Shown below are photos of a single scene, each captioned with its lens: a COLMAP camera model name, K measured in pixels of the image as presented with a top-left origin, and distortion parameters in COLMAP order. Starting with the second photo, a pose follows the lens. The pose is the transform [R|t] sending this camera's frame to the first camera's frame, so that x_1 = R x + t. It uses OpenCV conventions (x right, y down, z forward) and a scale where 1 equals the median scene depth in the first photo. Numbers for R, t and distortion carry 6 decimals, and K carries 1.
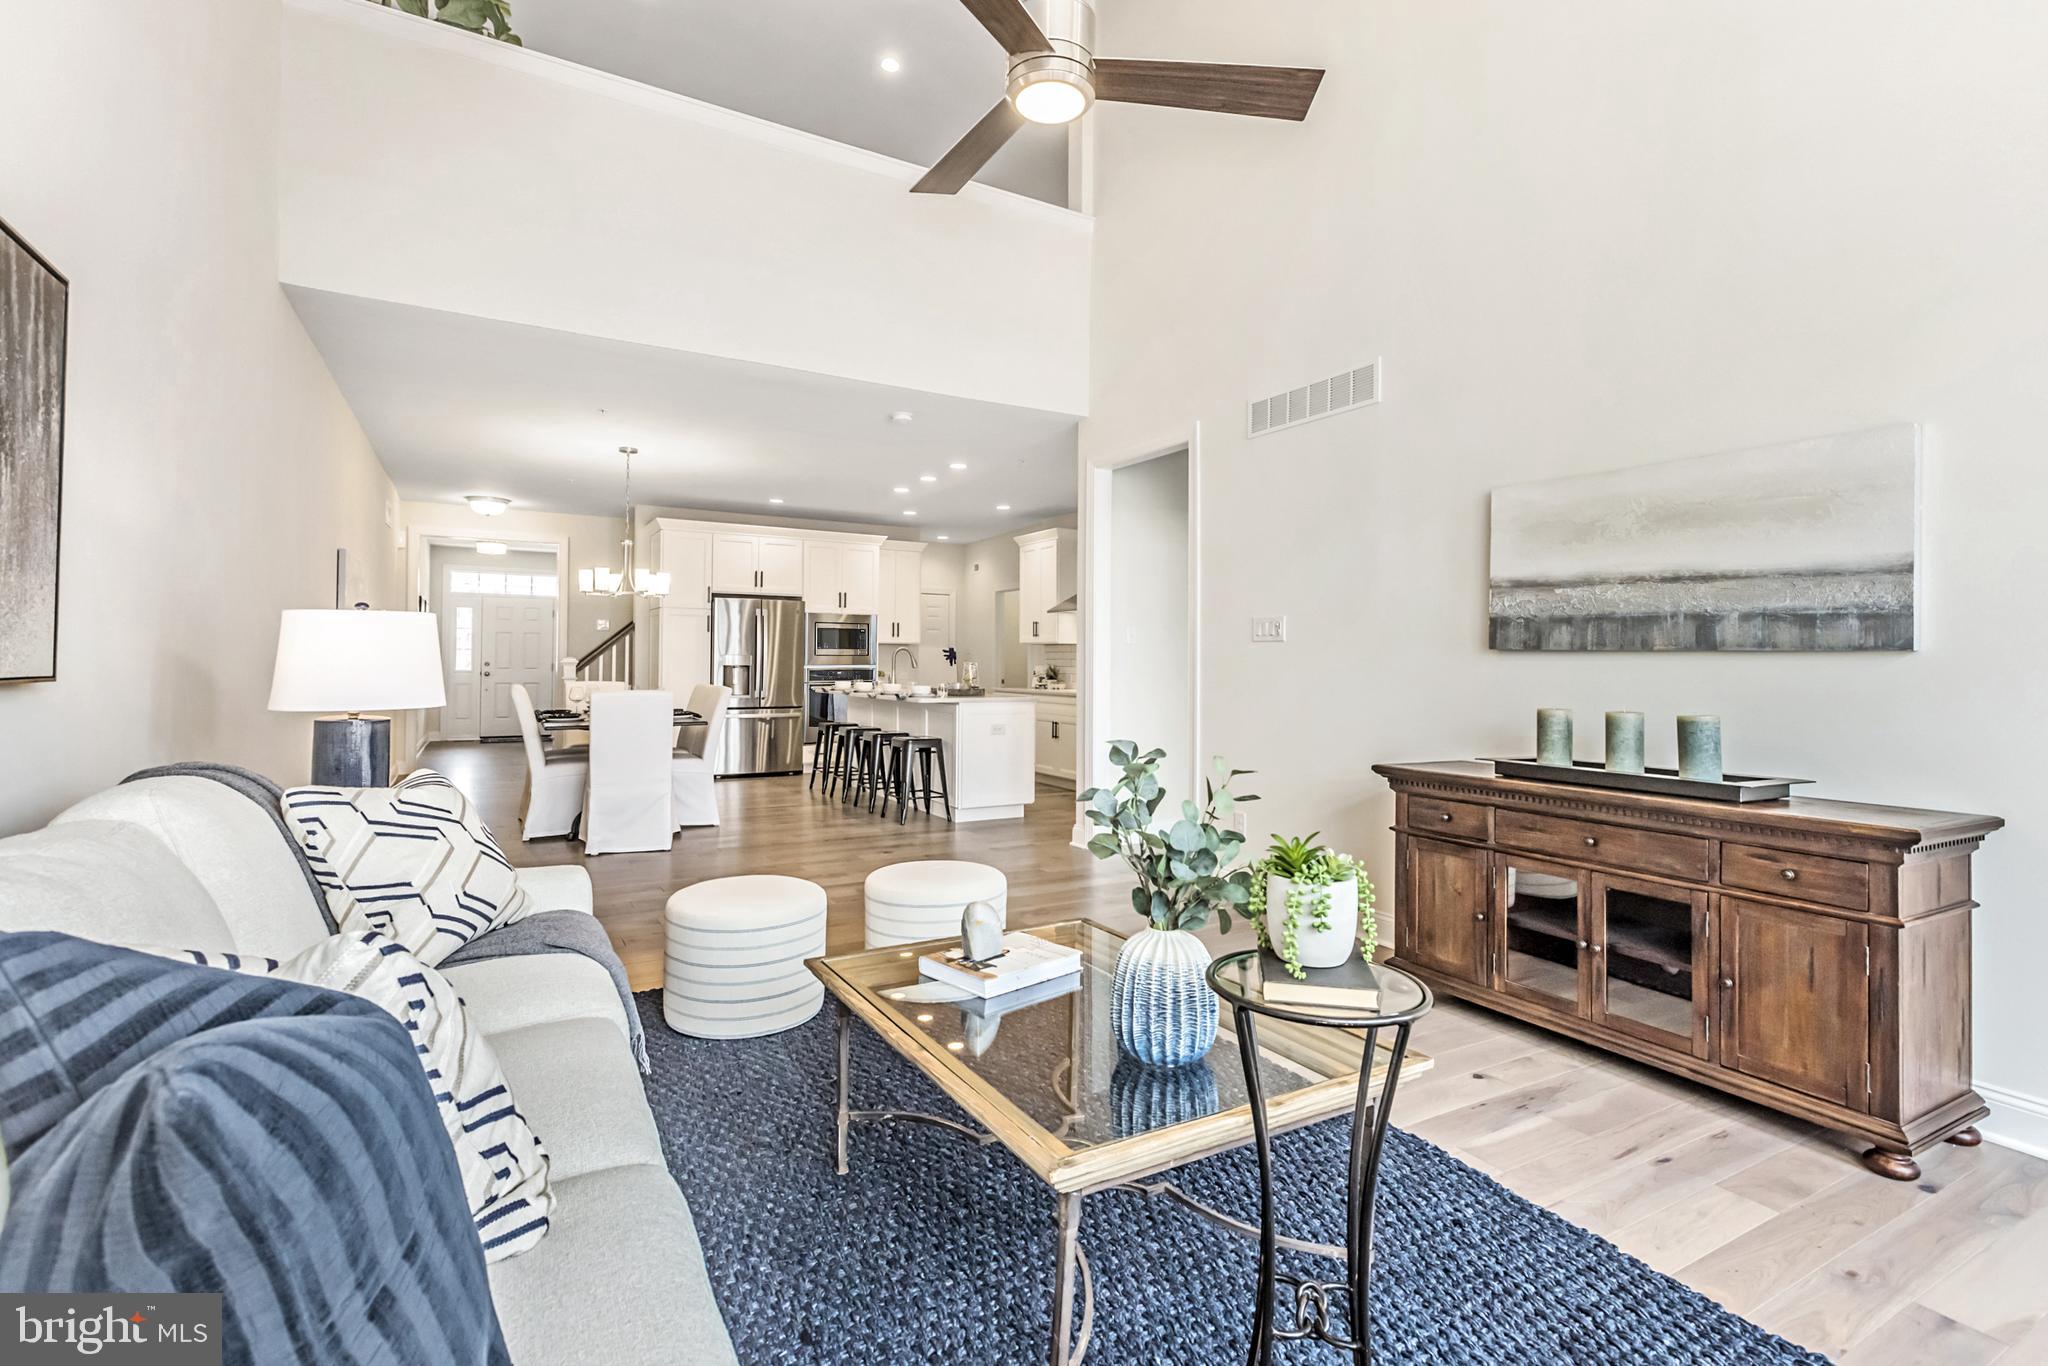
lens RADIAL K [[946.3, 0, 1023.4], [0, 946.3, 682.1], [0, 0, 1]] dist [0.003571, 0.001004]
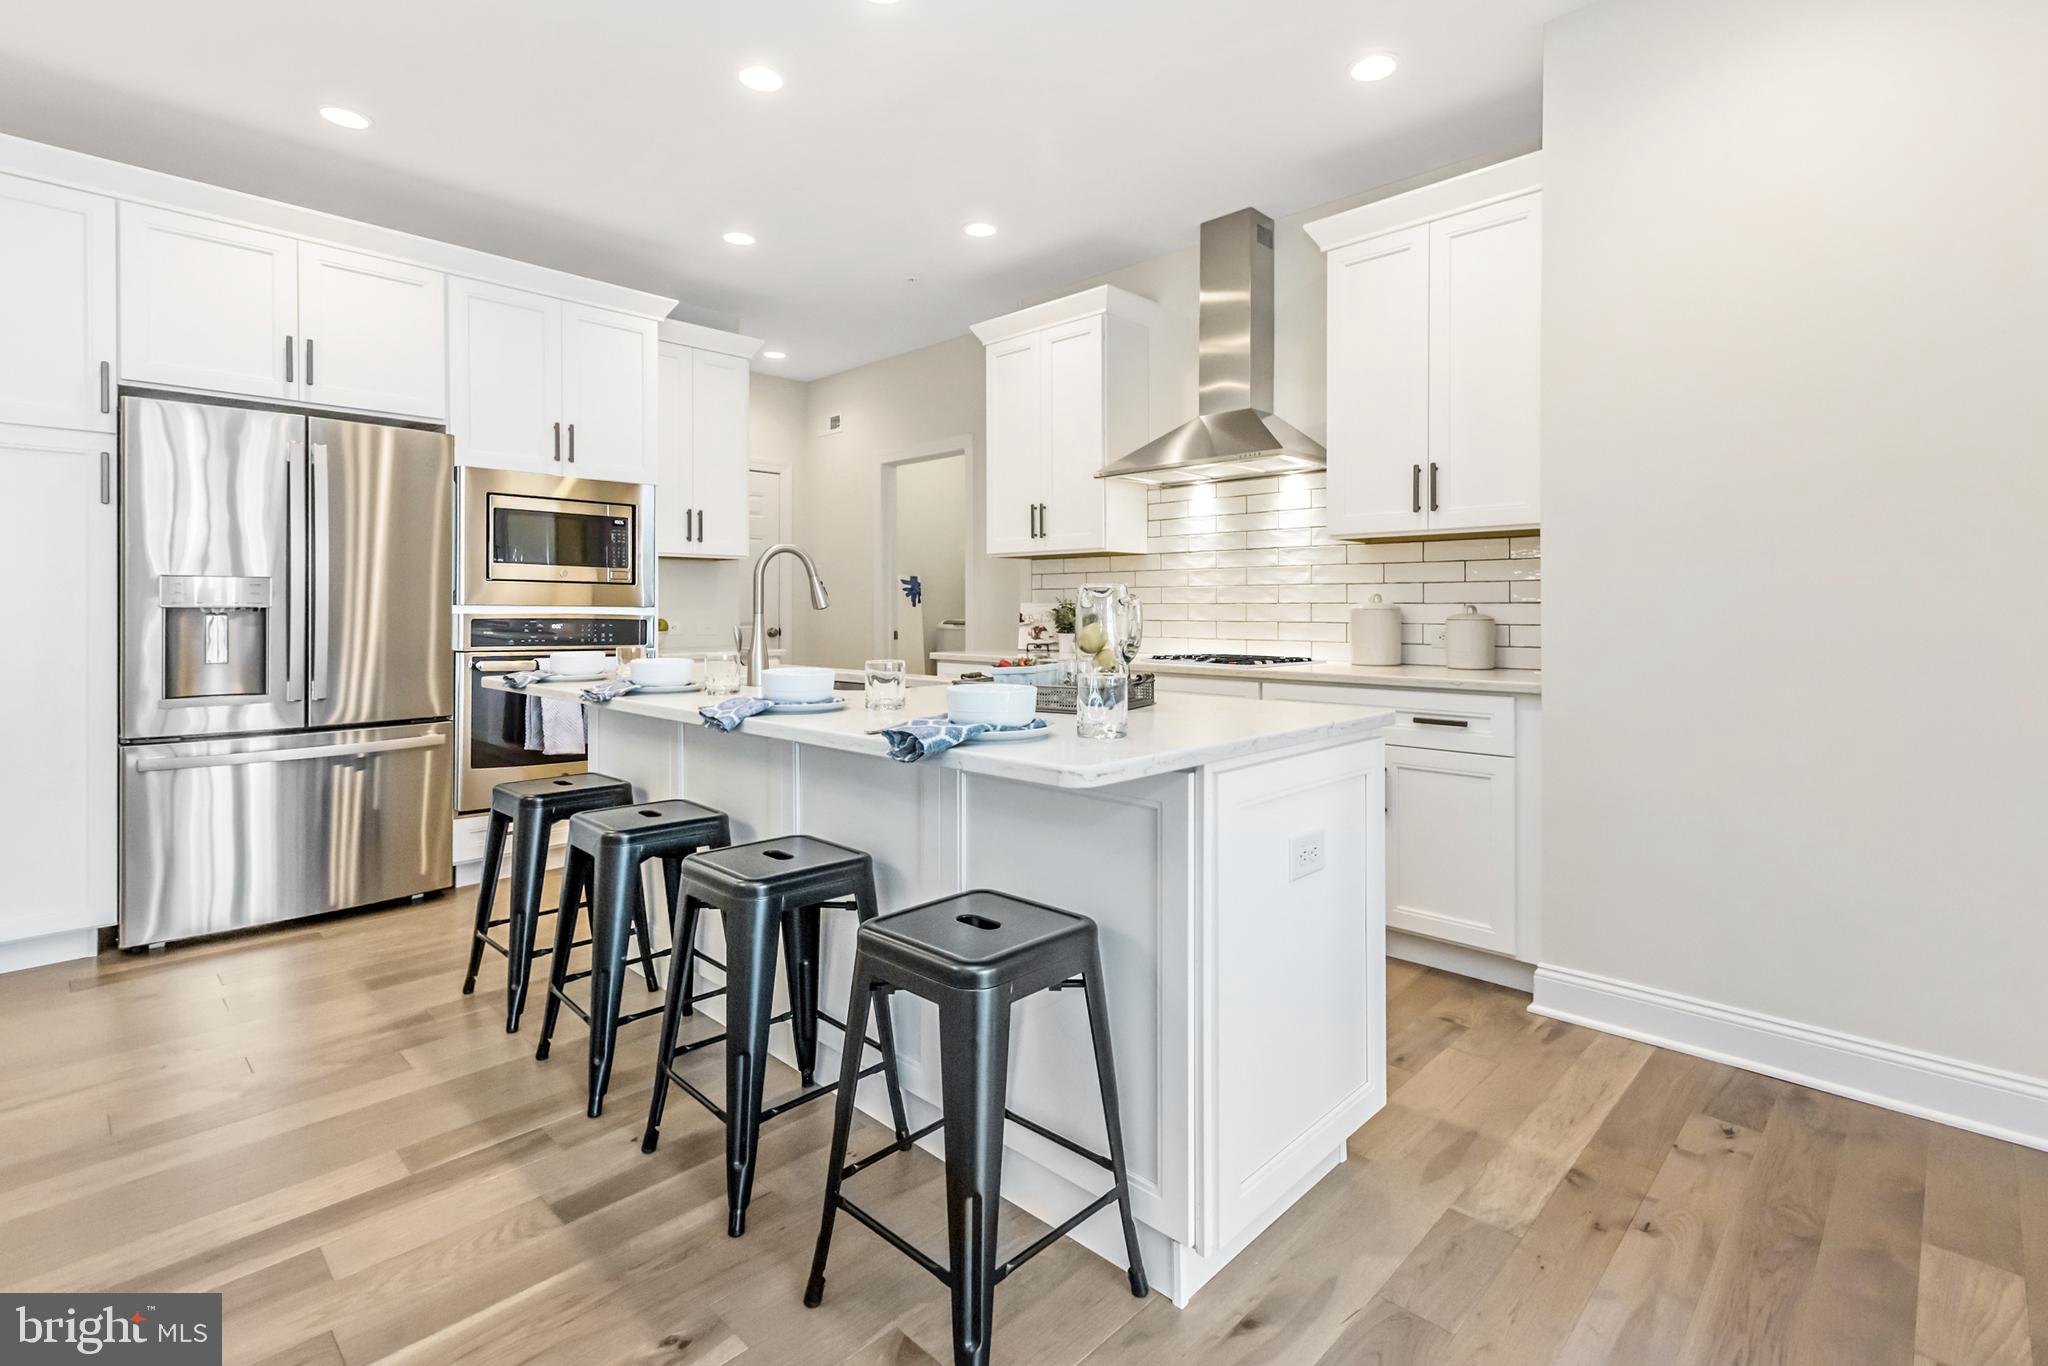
lens RADIAL K [[946.3, 0, 1039.8], [0, 946.3, 613.3], [0, 0, 1]] dist [0.003571, 0.001004]
pose [[0.957475, -0.012094, 0.288262, -0.115916], [0.015730, 0.999823, -0.010302, -0.007512], [-0.288086, 0.014398, 0.957496, 0.565173]]
